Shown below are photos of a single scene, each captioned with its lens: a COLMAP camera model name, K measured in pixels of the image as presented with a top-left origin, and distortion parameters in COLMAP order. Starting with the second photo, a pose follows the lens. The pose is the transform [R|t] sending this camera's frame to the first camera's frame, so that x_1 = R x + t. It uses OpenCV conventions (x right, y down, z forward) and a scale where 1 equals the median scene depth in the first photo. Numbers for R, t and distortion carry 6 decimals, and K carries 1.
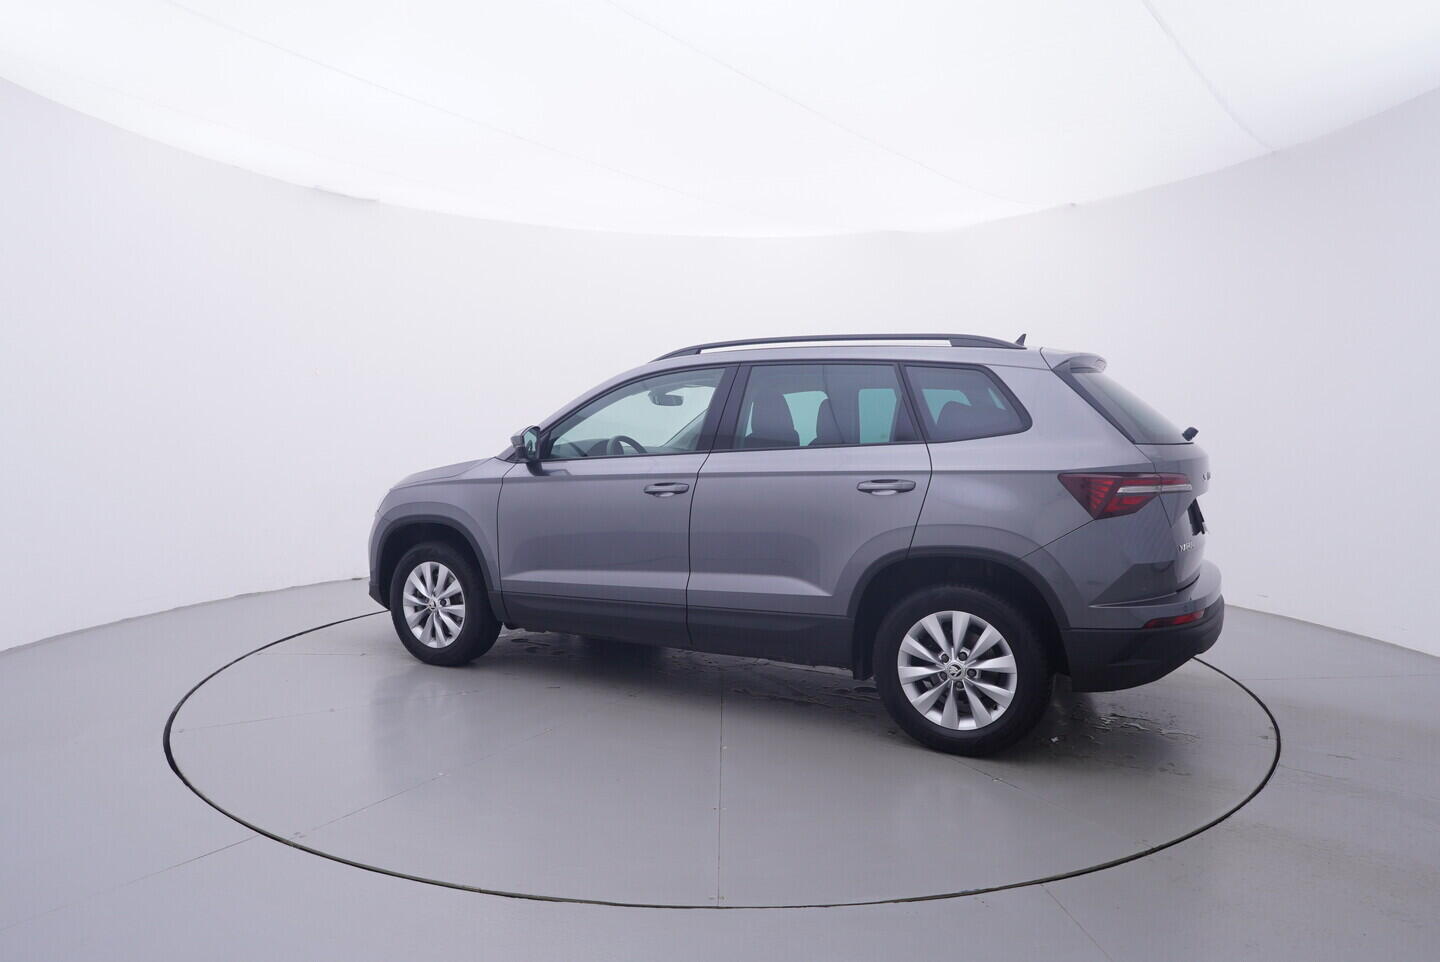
lens RADIAL K [[929.4, 0, 715.5], [0, 929.4, 488.3], [0, 0, 1]] dist [-0.039940, 0.000729]
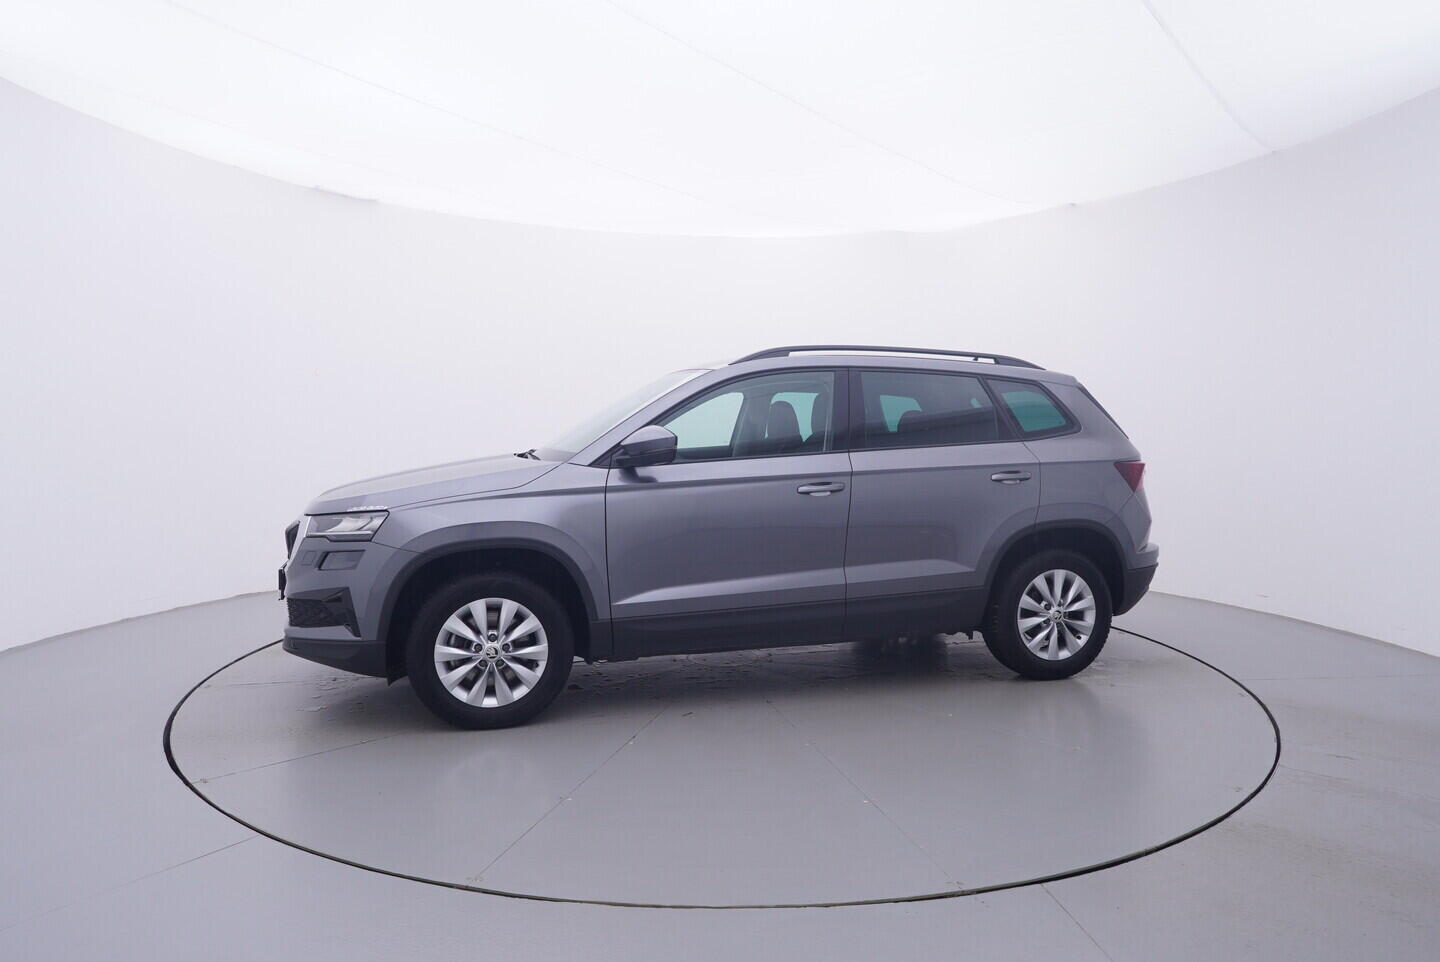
lens RADIAL K [[929.4, 0, 722.3], [0, 929.4, 483.5], [0, 0, 1]] dist [-0.039940, 0.000729]
pose [[0.700674, -0.044366, 0.712101, -0.776318], [0.043034, 0.998876, 0.019890, -0.027229], [-0.712182, 0.016708, 0.701796, 0.326031]]
